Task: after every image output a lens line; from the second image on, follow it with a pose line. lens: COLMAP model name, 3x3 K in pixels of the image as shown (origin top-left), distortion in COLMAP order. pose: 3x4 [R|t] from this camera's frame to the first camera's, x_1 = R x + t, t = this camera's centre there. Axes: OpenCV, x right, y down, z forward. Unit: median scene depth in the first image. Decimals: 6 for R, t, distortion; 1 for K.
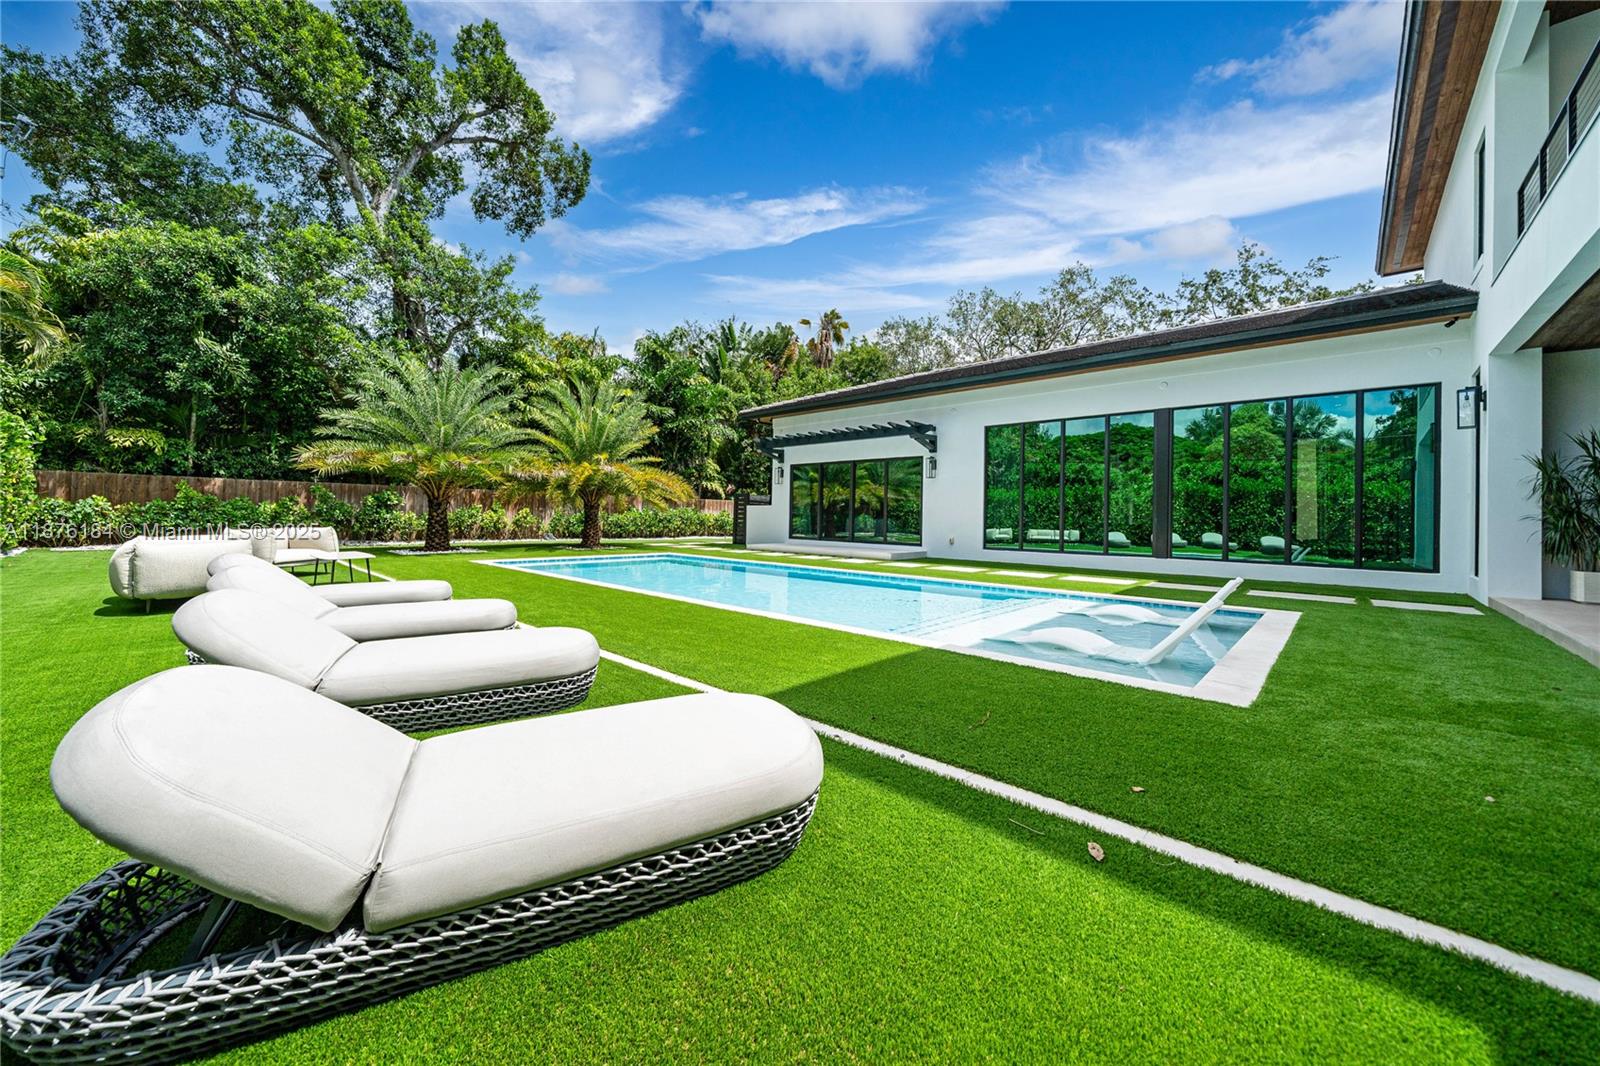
lens RADIAL K [[554.8, 0, 794.4], [0, 554.8, 520.9], [0, 0, 1]] dist [-0.003569, 0.000078]
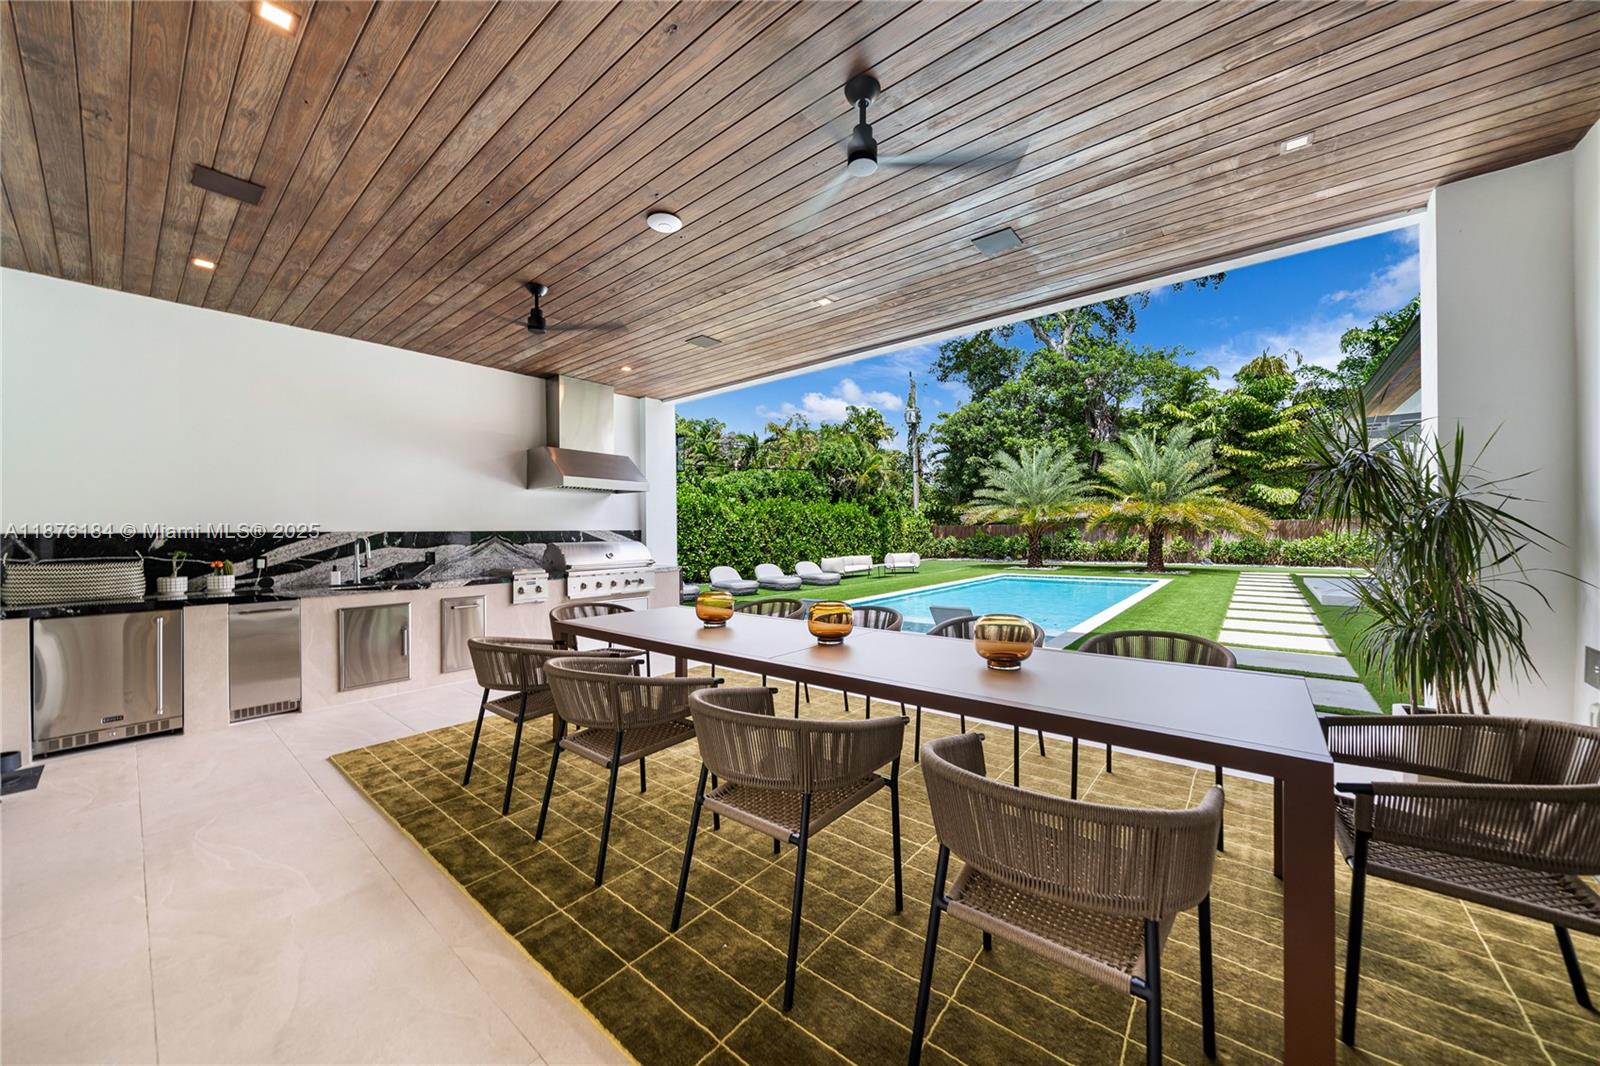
lens RADIAL K [[554.8, 0, 798.1], [0, 554.8, 540.3], [0, 0, 1]] dist [-0.003569, 0.000078]
pose [[0.099603, -0.006010, -0.995009, 0.662188], [0.011609, 0.999921, -0.004878, -0.019143], [0.994959, -0.011066, 0.099665, 0.121911]]
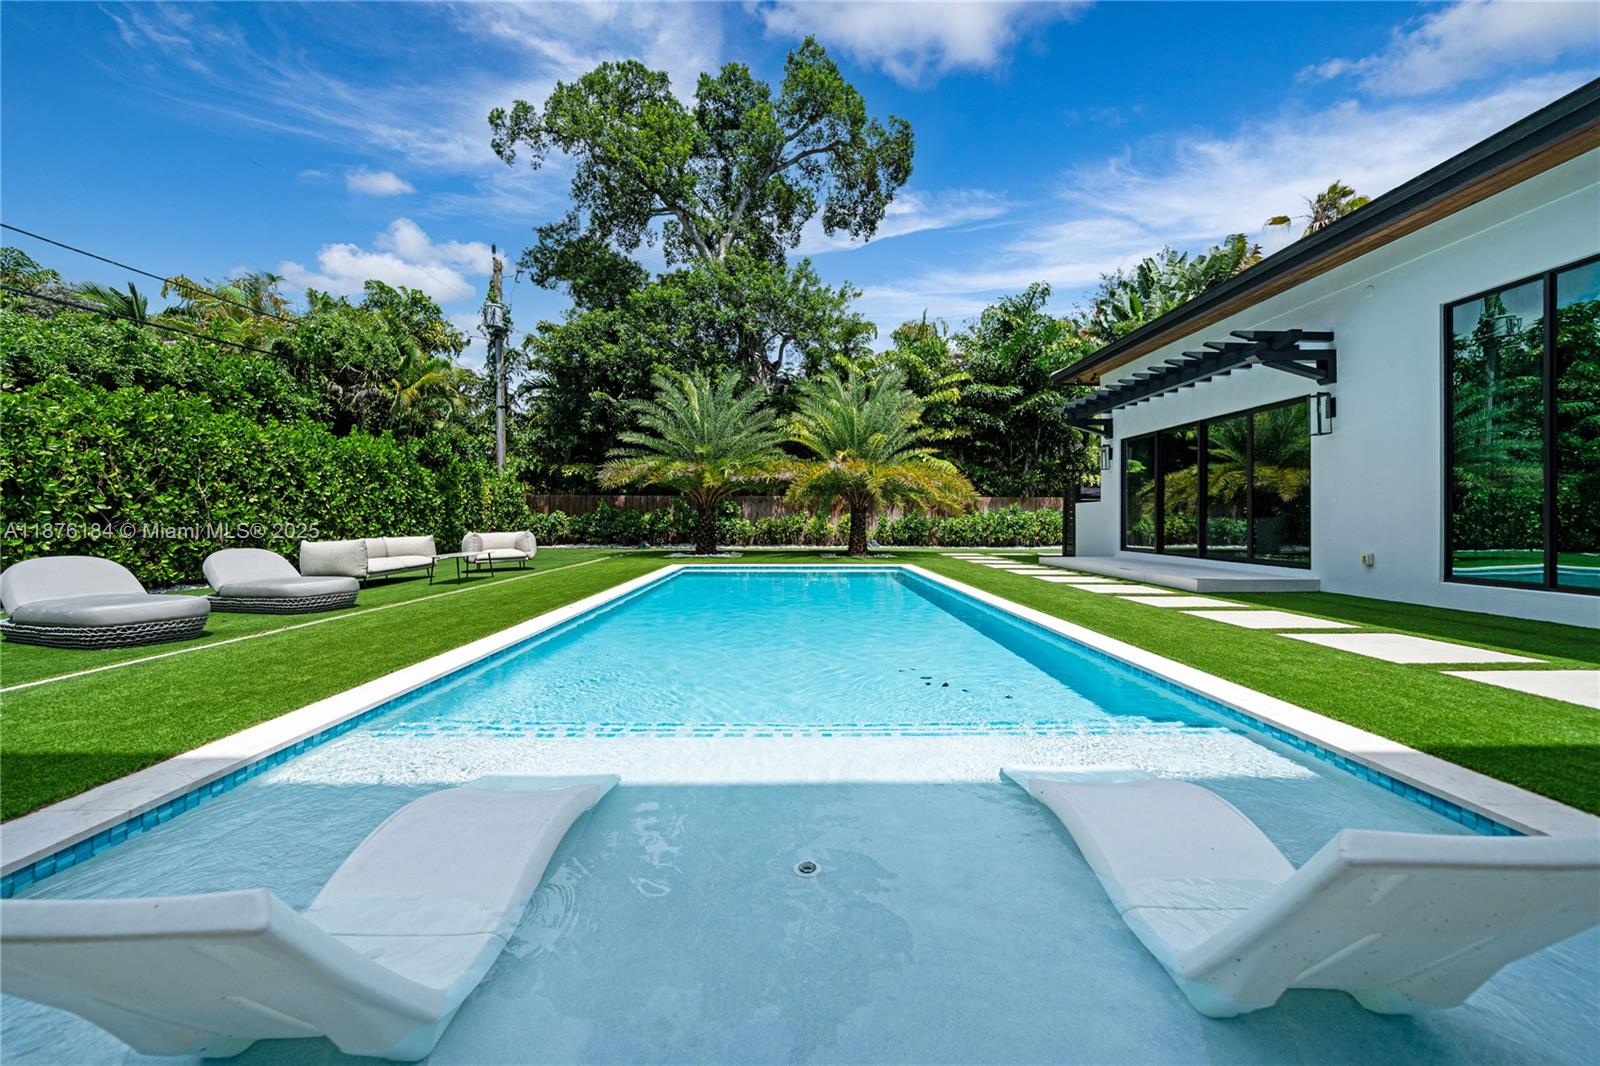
lens RADIAL K [[601.7, 0, 786.1], [0, 601.7, 524.5], [0, 0, 1]] dist [0.000880, -0.000294]
pose [[0.721249, -0.009717, -0.692607, 0.203580], [0.006088, 0.999952, -0.007688, 0.004214], [0.692649, 0.001328, 0.721274, 0.197321]]
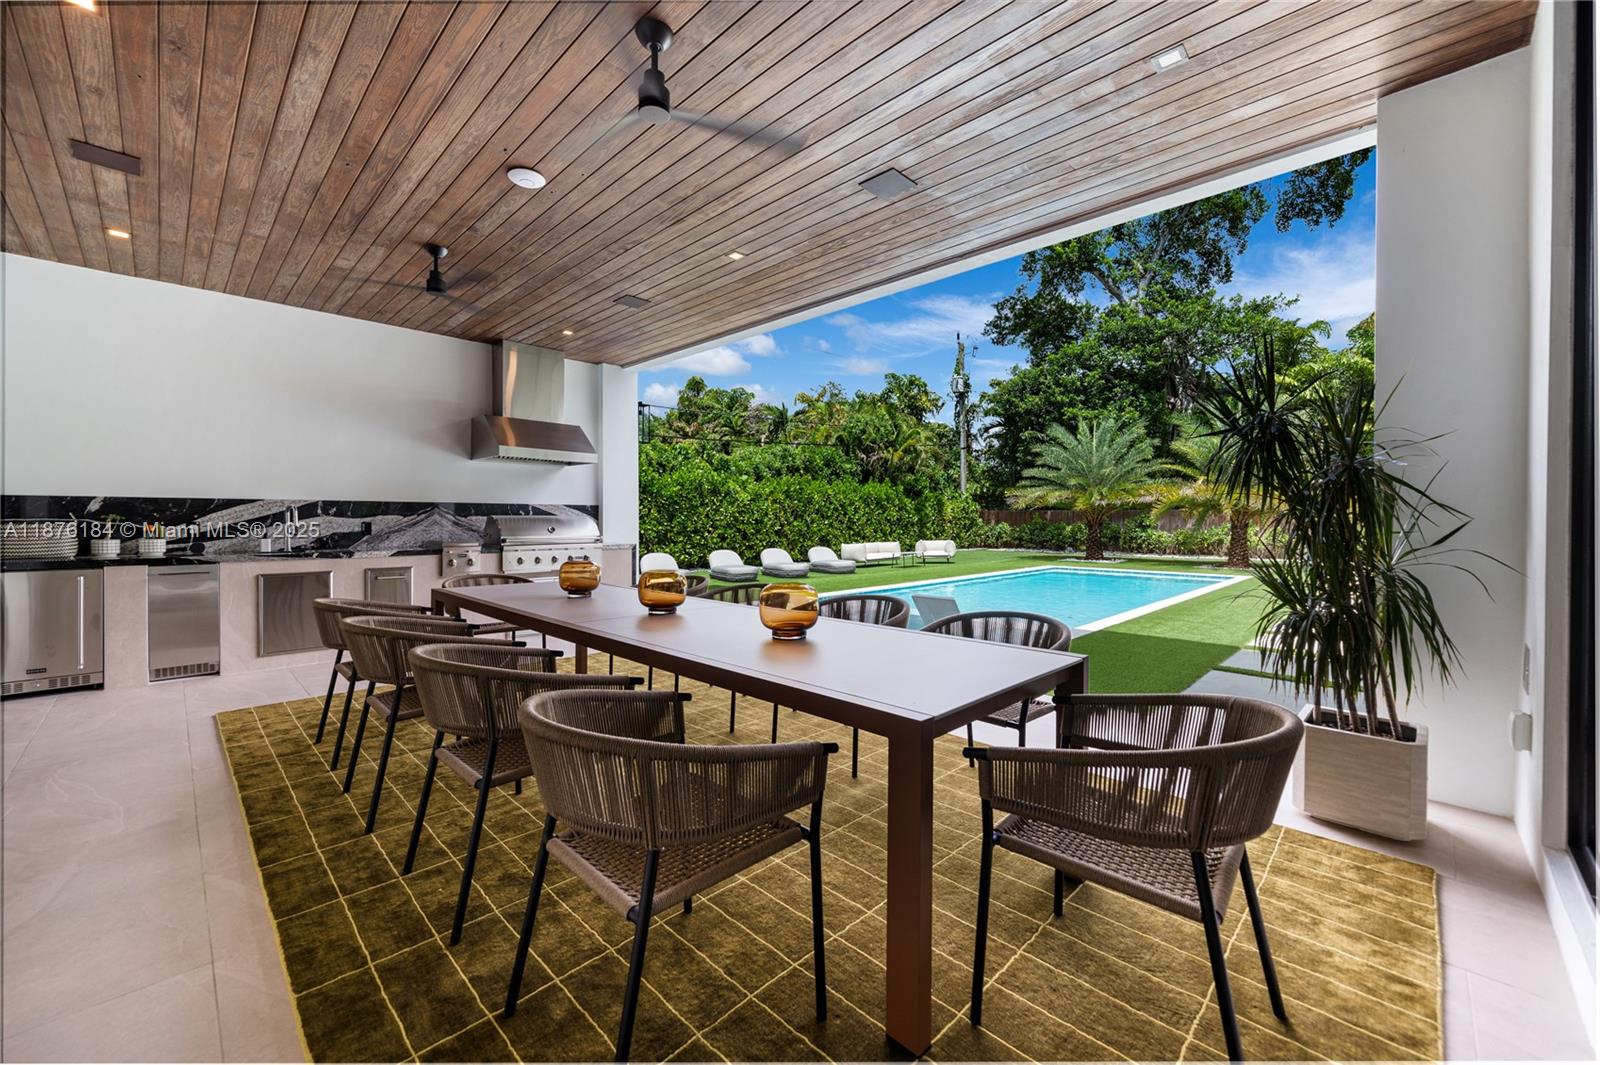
lens RADIAL K [[623.0, 0, 787.7], [0, 623.0, 530.2], [0, 0, 1]] dist [-0.000469, 0.000422]
pose [[-0.000534, 0.000902, -0.999999, 0.676299], [-0.005474, 0.999985, 0.000905, -0.013144], [0.999985, 0.005474, -0.000529, 0.184223]]
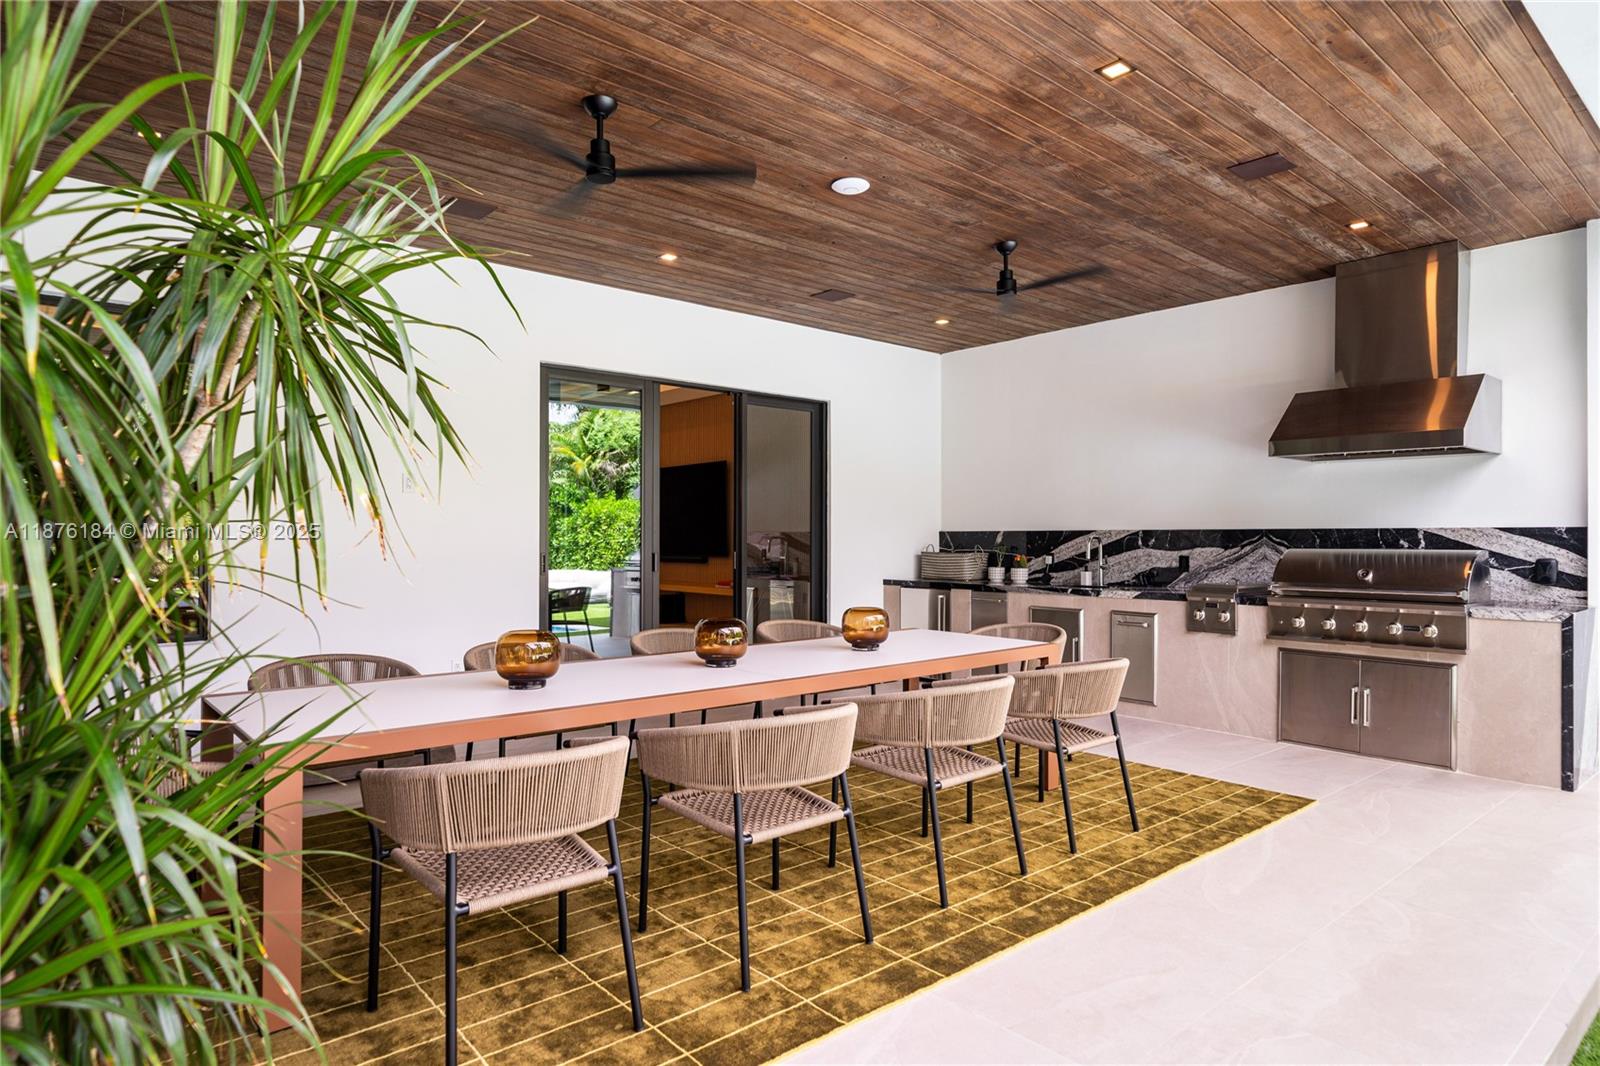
lens RADIAL K [[917.6, 0, 795.1], [0, 917.6, 534.8], [0, 0, 1]] dist [0.001136, 0.000013]
pose [[-0.997234, -0.020309, 0.071499, 0.459575], [-0.020489, 0.999788, -0.001787, -0.021635], [-0.071447, -0.003247, -0.997439, 0.382327]]
